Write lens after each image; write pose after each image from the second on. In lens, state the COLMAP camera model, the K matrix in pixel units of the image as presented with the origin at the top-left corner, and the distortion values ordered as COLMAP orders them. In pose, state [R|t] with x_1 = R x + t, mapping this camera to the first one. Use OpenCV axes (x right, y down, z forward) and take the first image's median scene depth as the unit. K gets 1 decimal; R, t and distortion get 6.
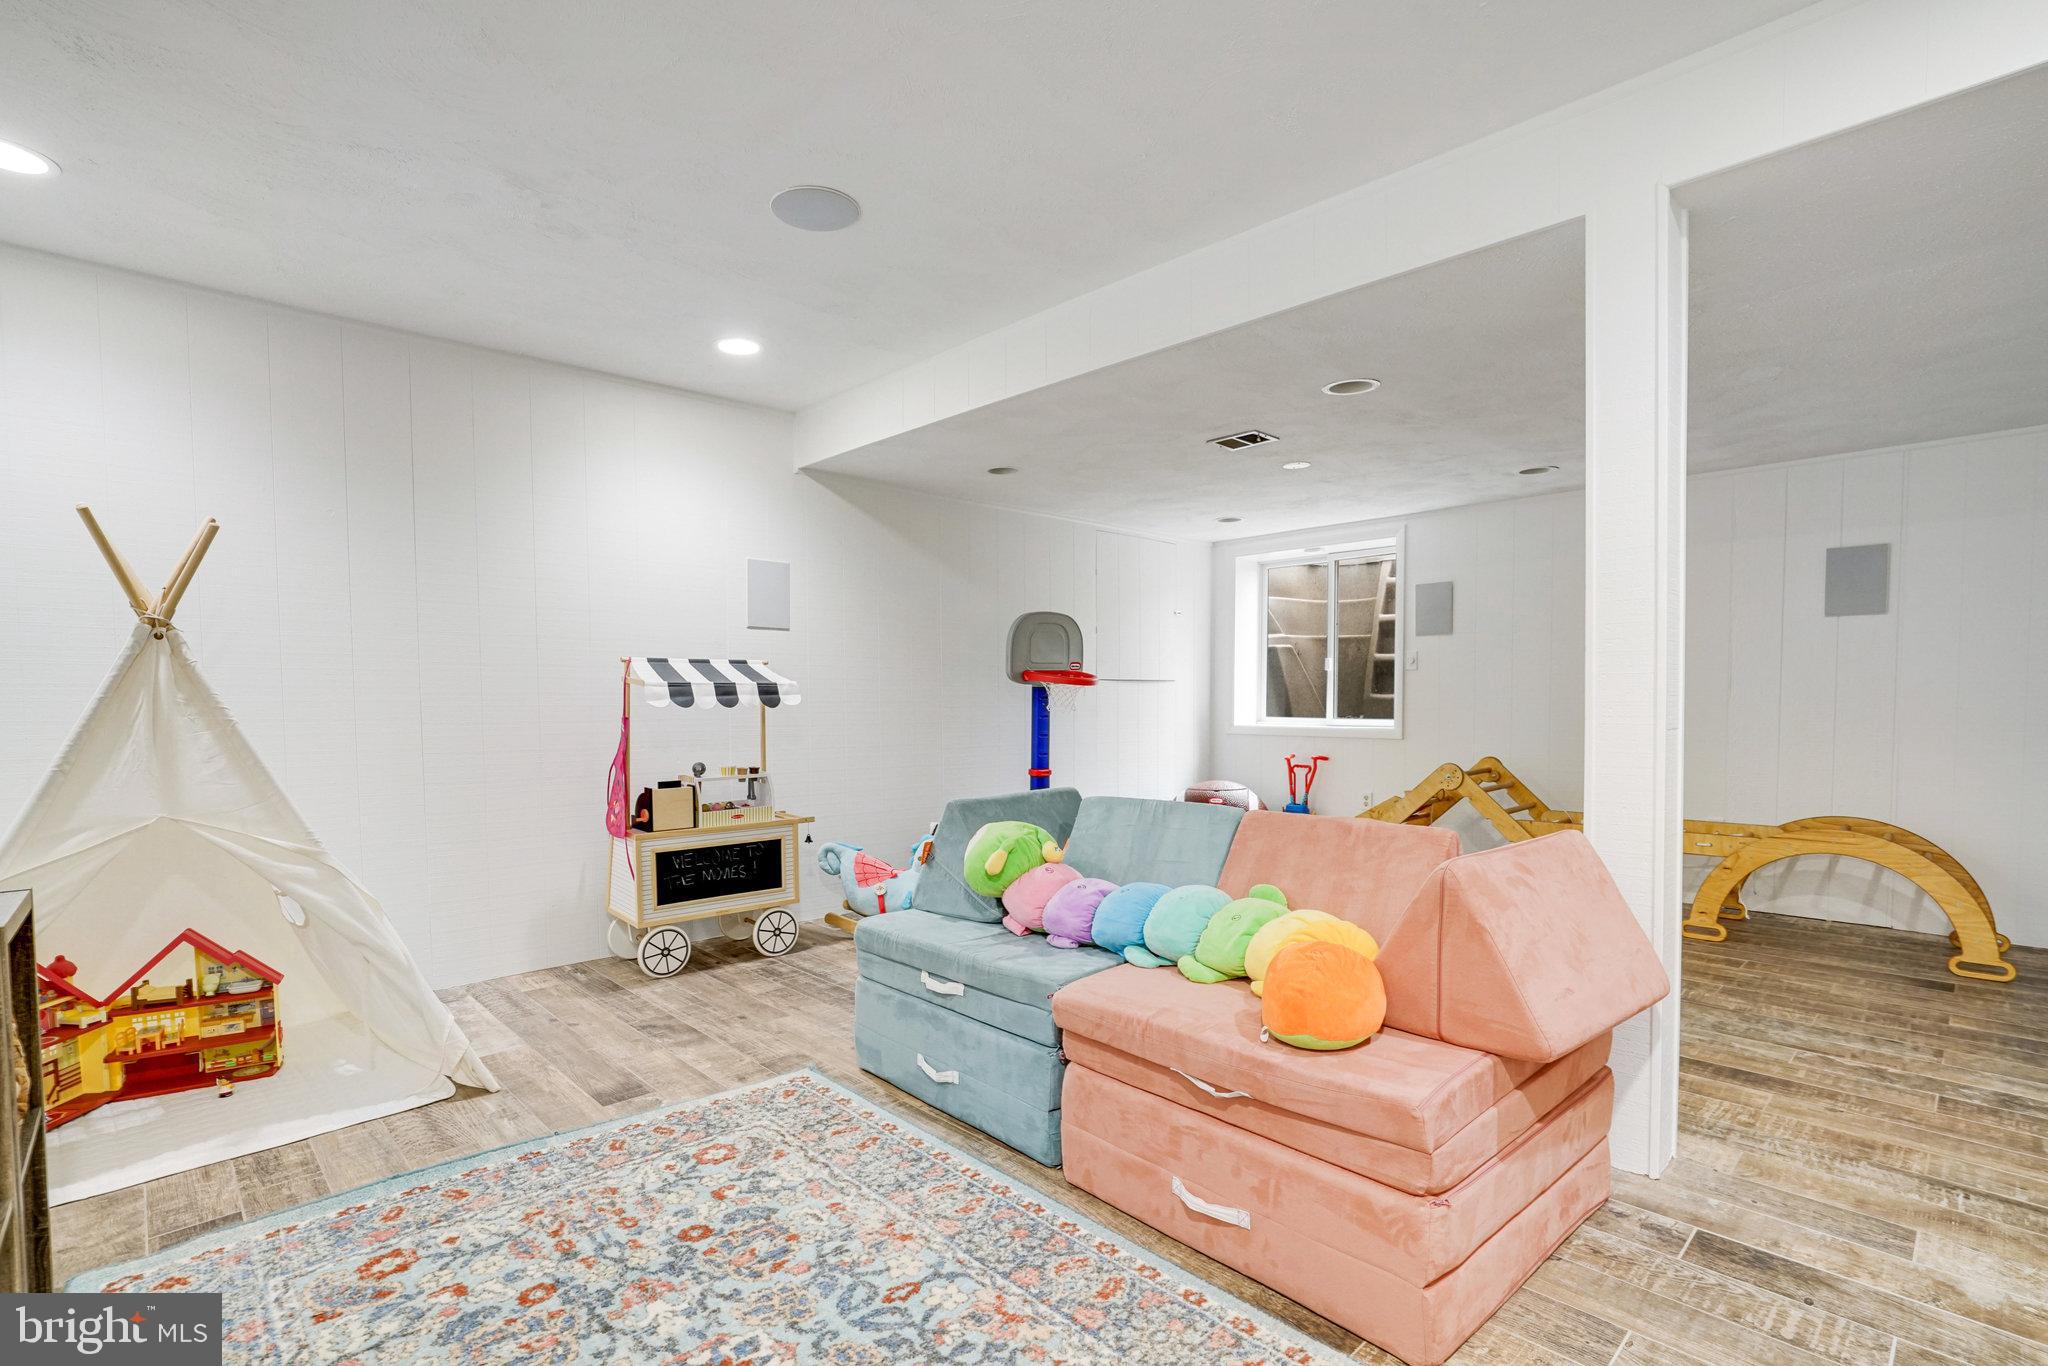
lens RADIAL K [[961.4, 0, 1019.5], [0, 961.4, 695.5], [0, 0, 1]] dist [0.002337, 0.000410]
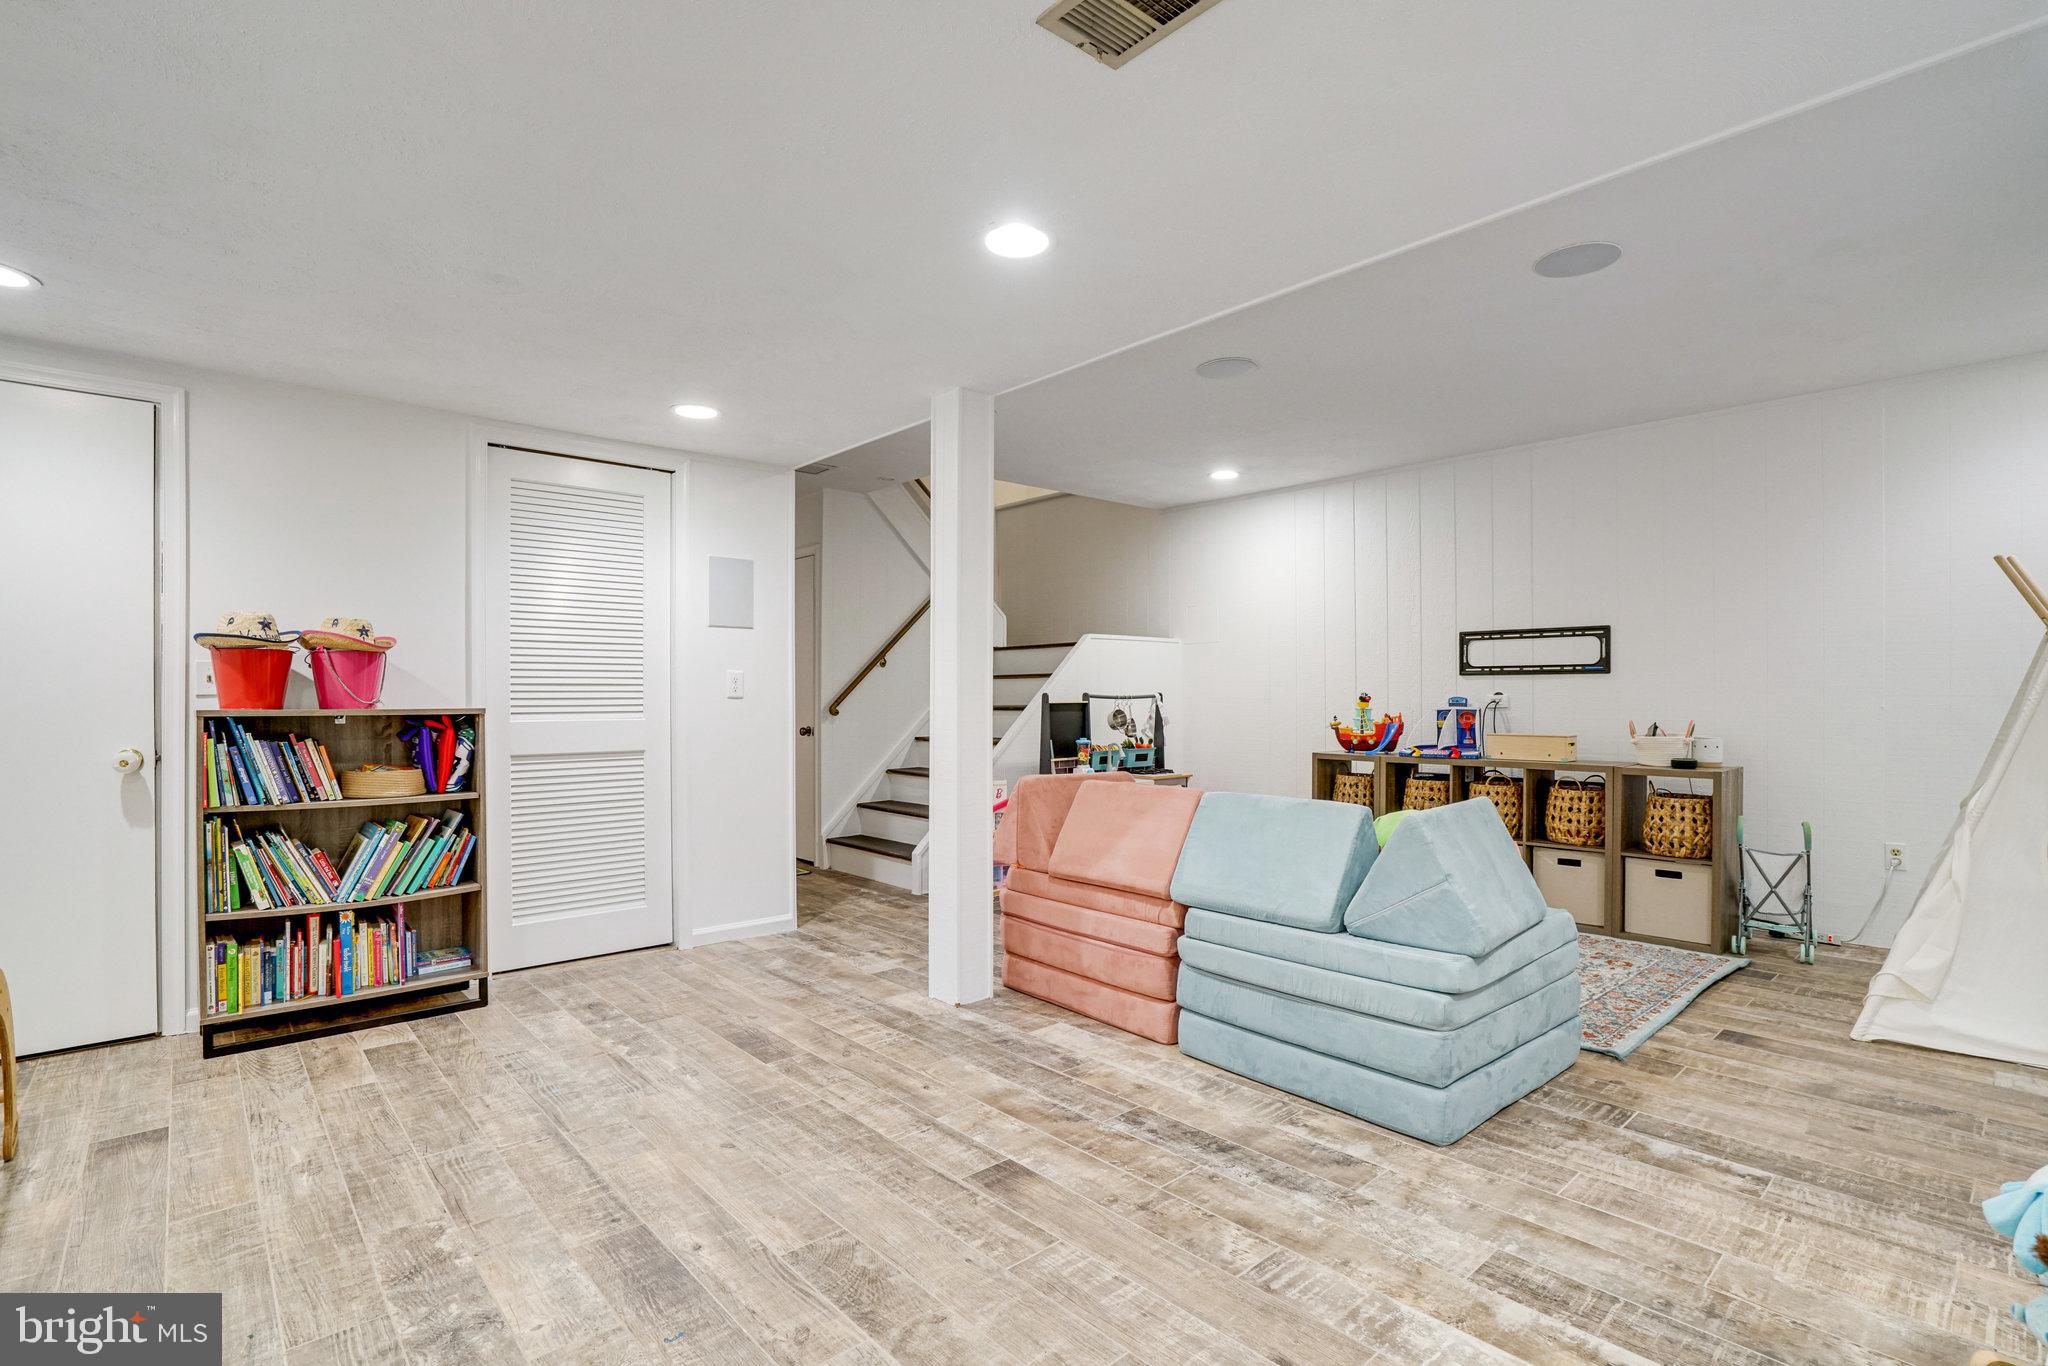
lens RADIAL K [[961.4, 0, 1028.0], [0, 961.4, 693.8], [0, 0, 1]] dist [0.002337, 0.000410]
pose [[-0.999759, 0.006678, 0.020906, 0.403128], [0.006518, 0.999949, -0.007757, 0.001594], [-0.020956, -0.007619, -0.999751, 2.115366]]
